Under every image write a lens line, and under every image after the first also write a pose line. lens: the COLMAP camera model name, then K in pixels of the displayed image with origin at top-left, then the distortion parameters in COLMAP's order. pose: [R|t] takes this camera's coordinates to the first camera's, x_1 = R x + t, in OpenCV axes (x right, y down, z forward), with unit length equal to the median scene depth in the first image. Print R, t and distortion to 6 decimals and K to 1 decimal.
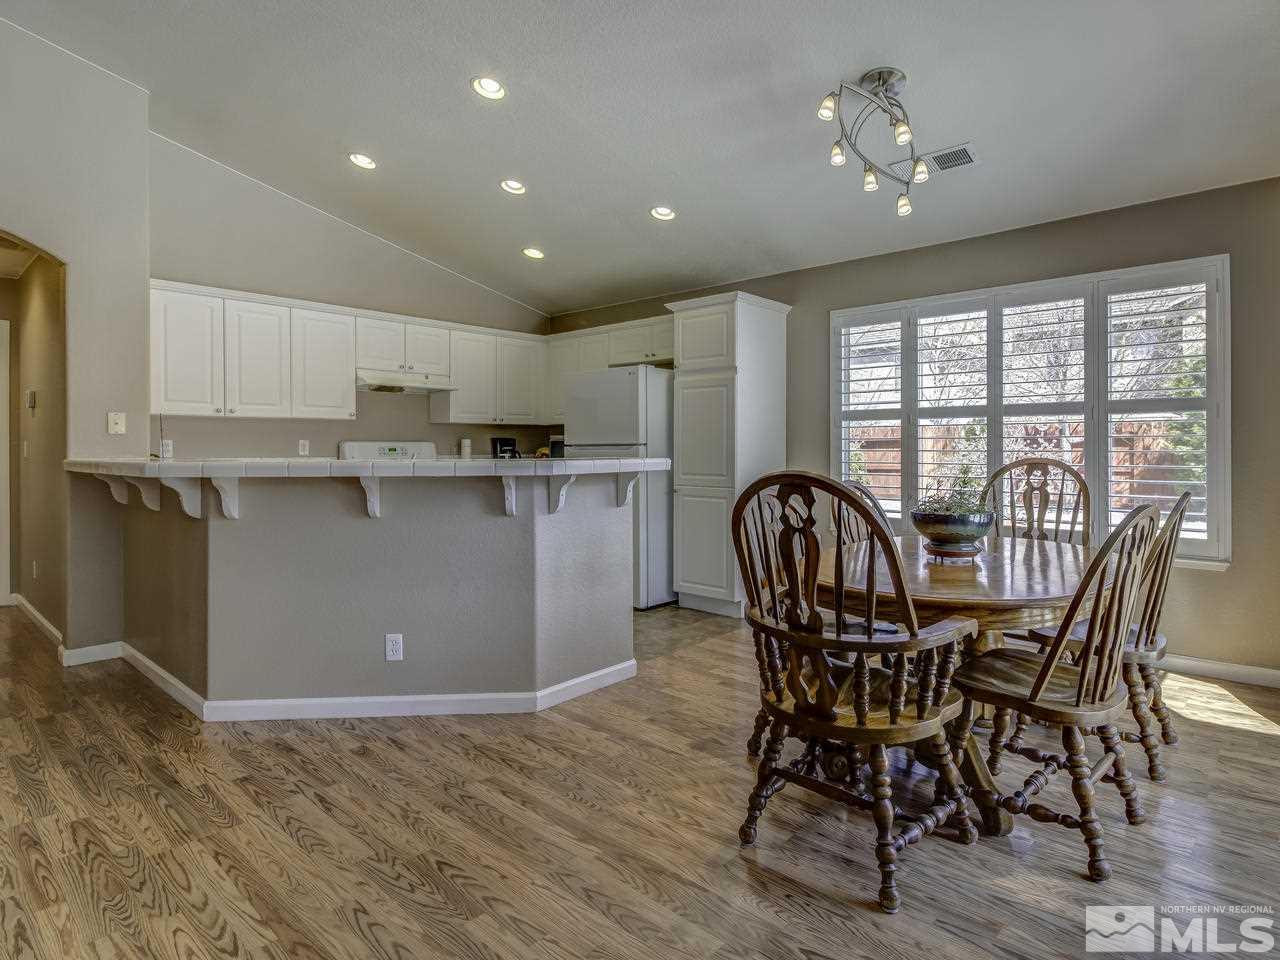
lens RADIAL K [[711.7, 0, 652.6], [0, 711.7, 450.5], [0, 0, 1]] dist [-0.003312, -0.001046]
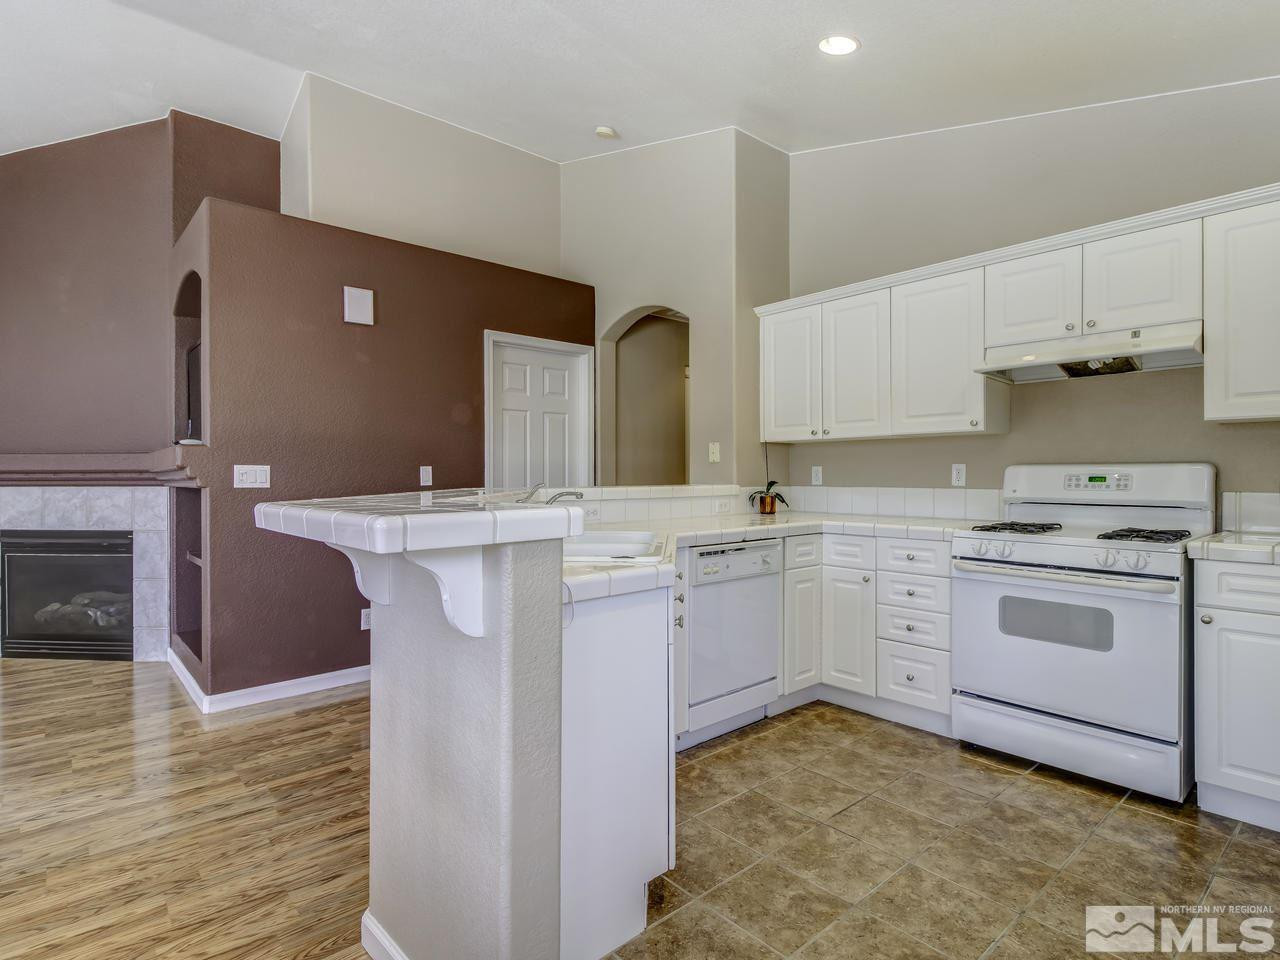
lens RADIAL K [[666.4, 0, 629.4], [0, 666.4, 473.9], [0, 0, 1]] dist [0.011760, -0.006853]
pose [[-0.111644, 0.004596, -0.993738, 0.268144], [-0.001170, 0.999988, 0.004756, -0.010404], [0.993748, 0.001694, -0.111637, 0.978583]]
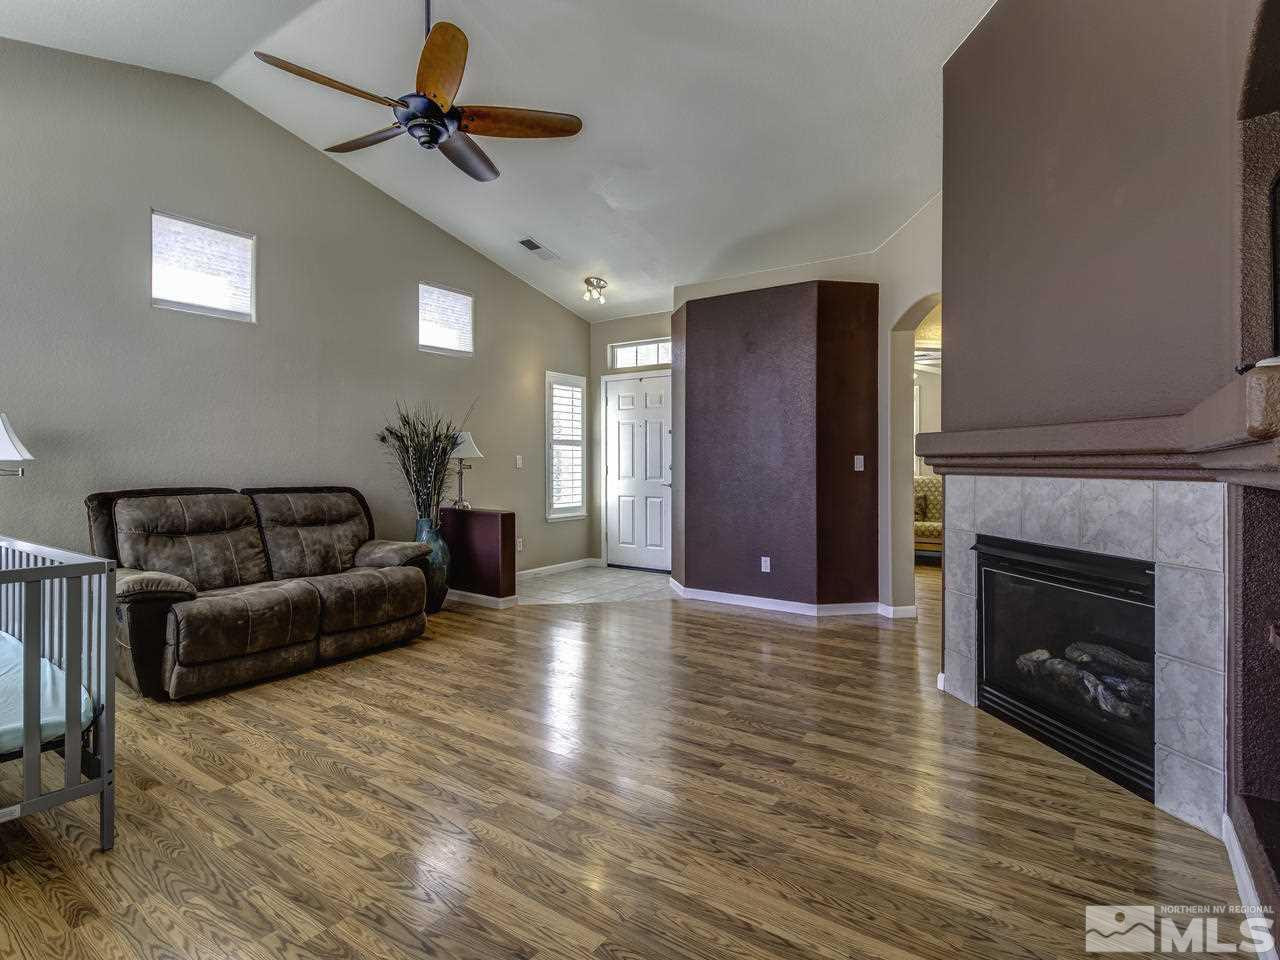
lens RADIAL K [[666.4, 0, 646.5], [0, 666.4, 461.7], [0, 0, 1]] dist [0.011760, -0.006853]
pose [[-0.990354, 0.003348, -0.138518, -0.187890], [0.002824, 0.999988, 0.003983, -0.004083], [0.138530, 0.003554, -0.990352, 0.585706]]
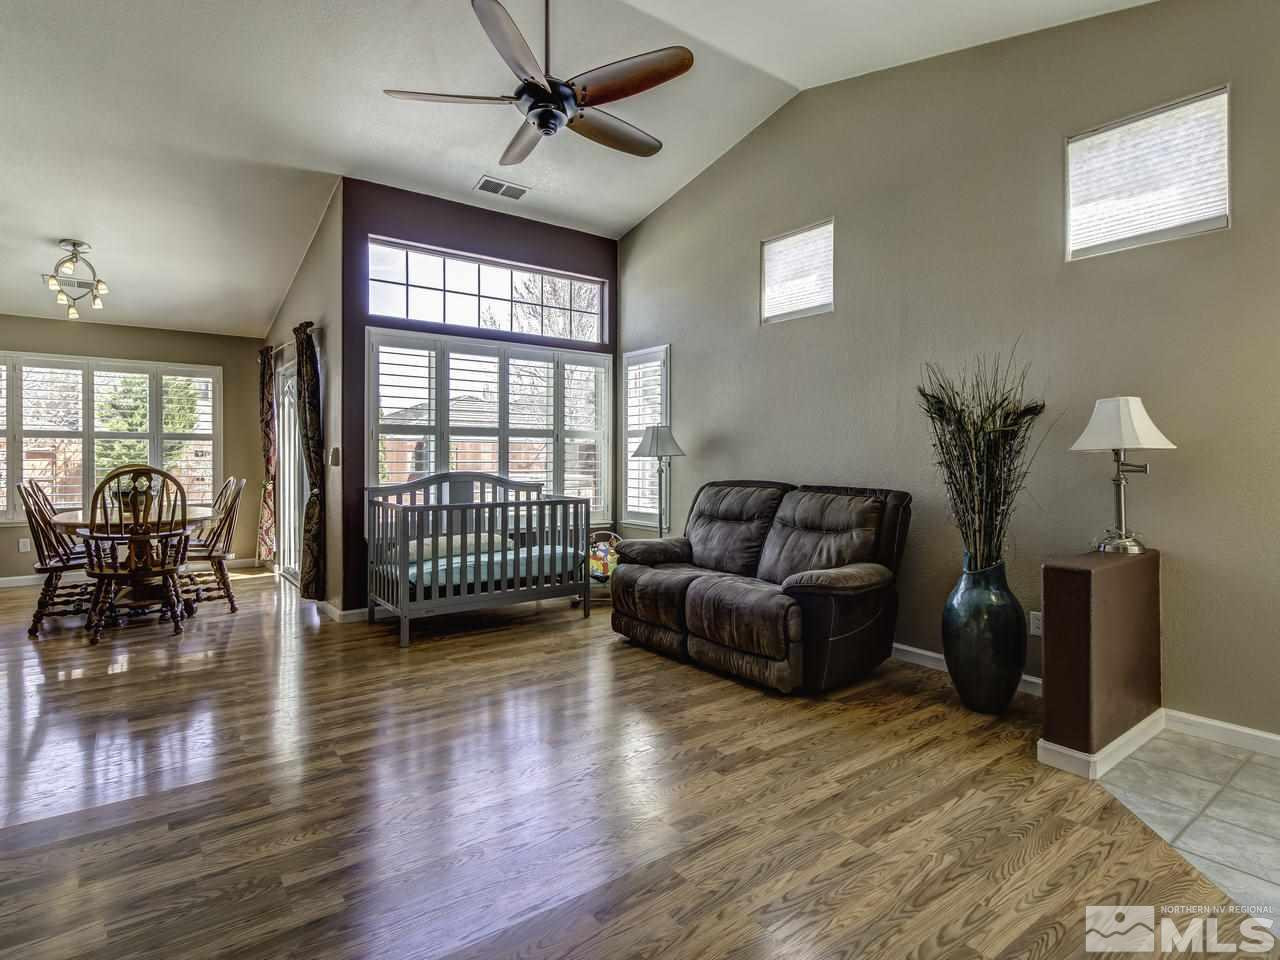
lens RADIAL K [[666.4, 0, 654.4], [0, 666.4, 457.3], [0, 0, 1]] dist [0.011760, -0.006853]
pose [[0.176586, 0.005974, 0.984267, -0.784741], [0.001738, 0.999978, -0.006381, 0.005296], [-0.984284, 0.002837, 0.176572, -0.511891]]
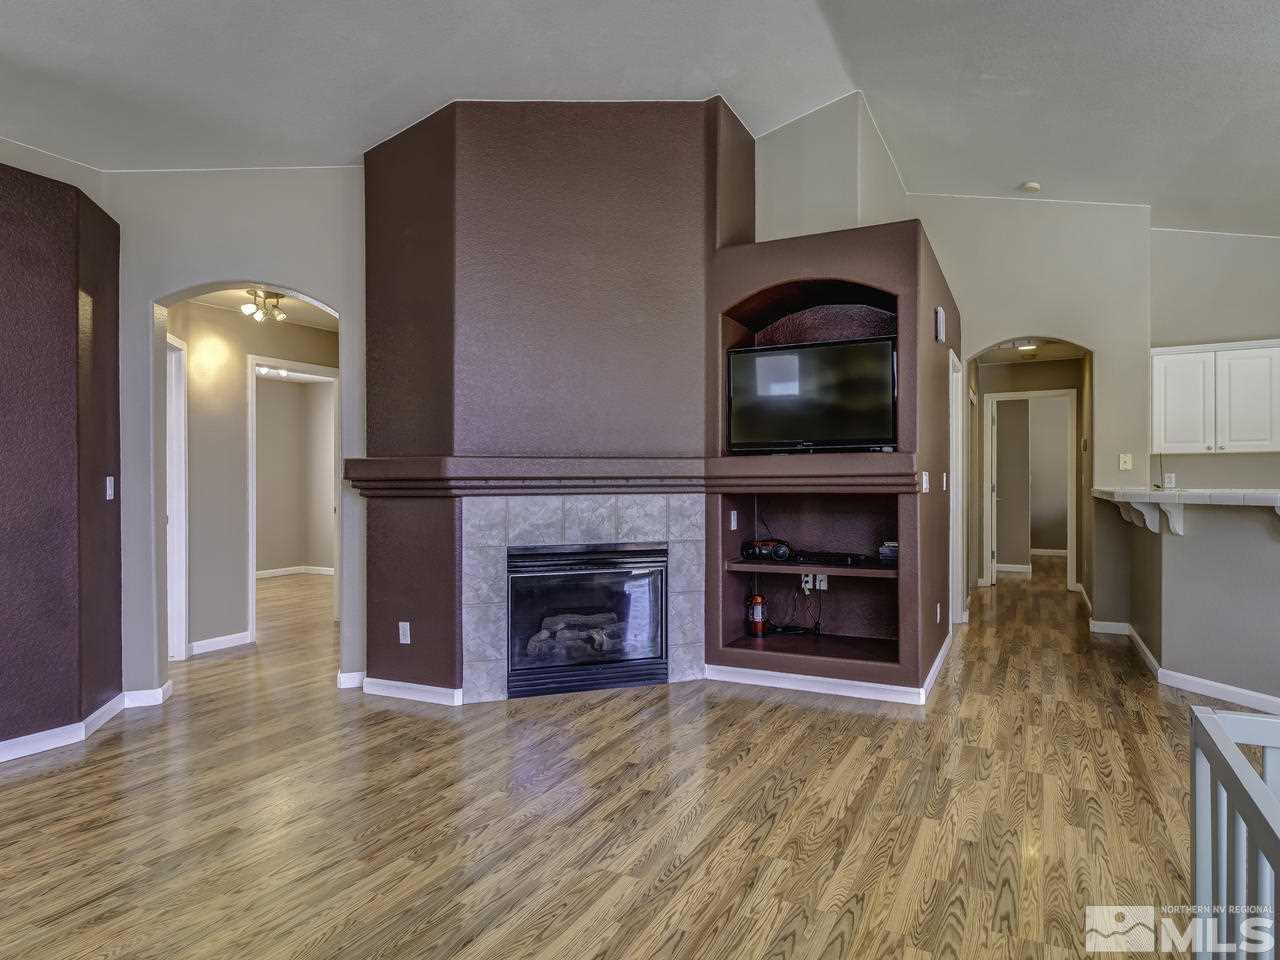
lens RADIAL K [[711.7, 0, 690.6], [0, 711.7, 488.5], [0, 0, 1]] dist [-0.003312, -0.001046]
pose [[0.287494, 0.013498, -0.957687, 0.309807], [0.000736, 0.999897, 0.014314, -0.007397], [0.957782, -0.004821, 0.287455, -0.188838]]
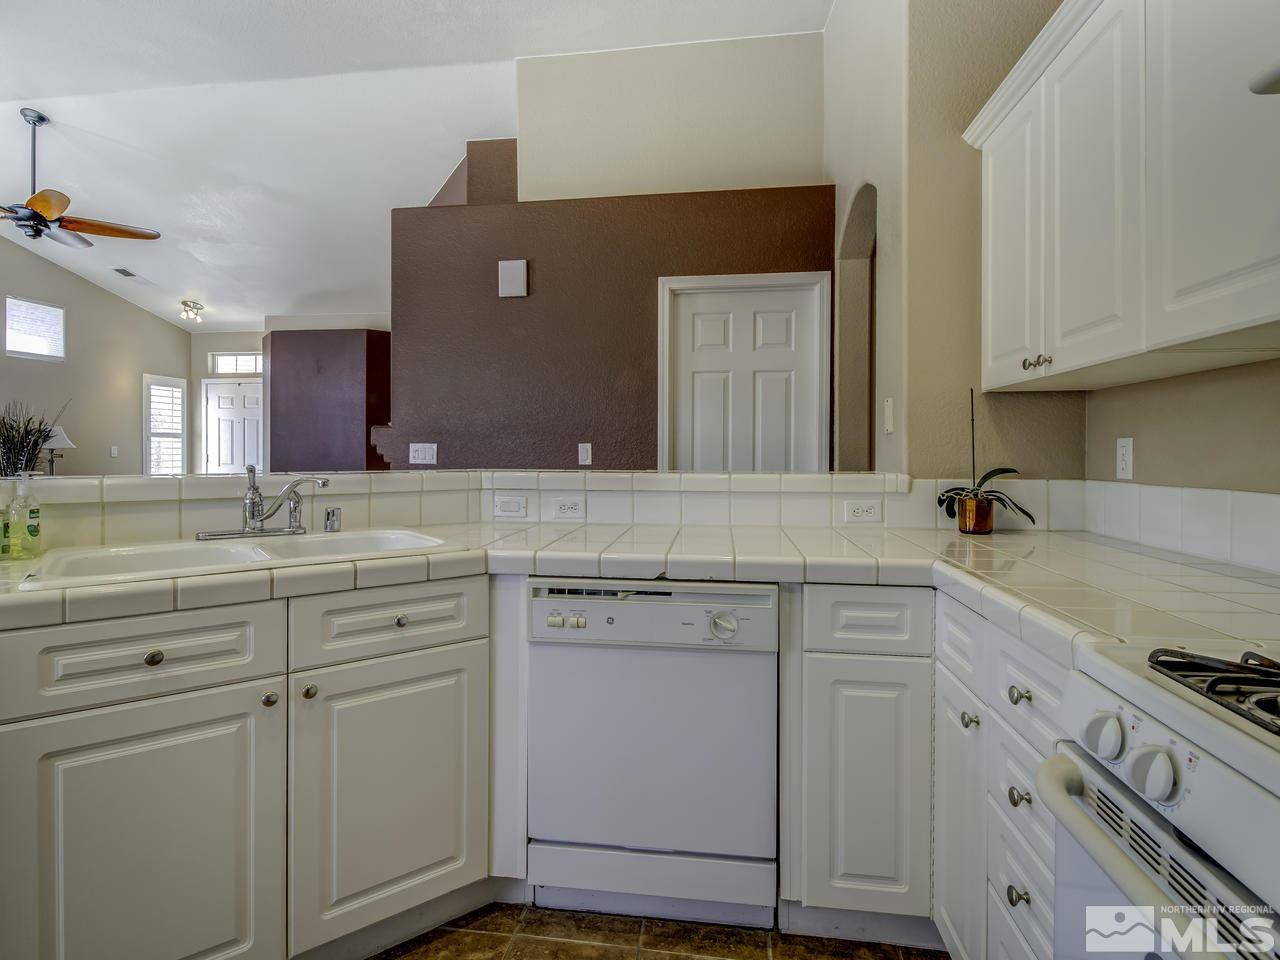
lens RADIAL K [[666.4, 0, 631.5], [0, 666.4, 454.4], [0, 0, 1]] dist [0.011760, -0.006853]
pose [[-0.824652, 0.004544, -0.565623, -0.241689], [-0.001085, 0.999953, 0.009615, -0.010644], [0.565640, 0.008543, -0.824608, 1.340194]]
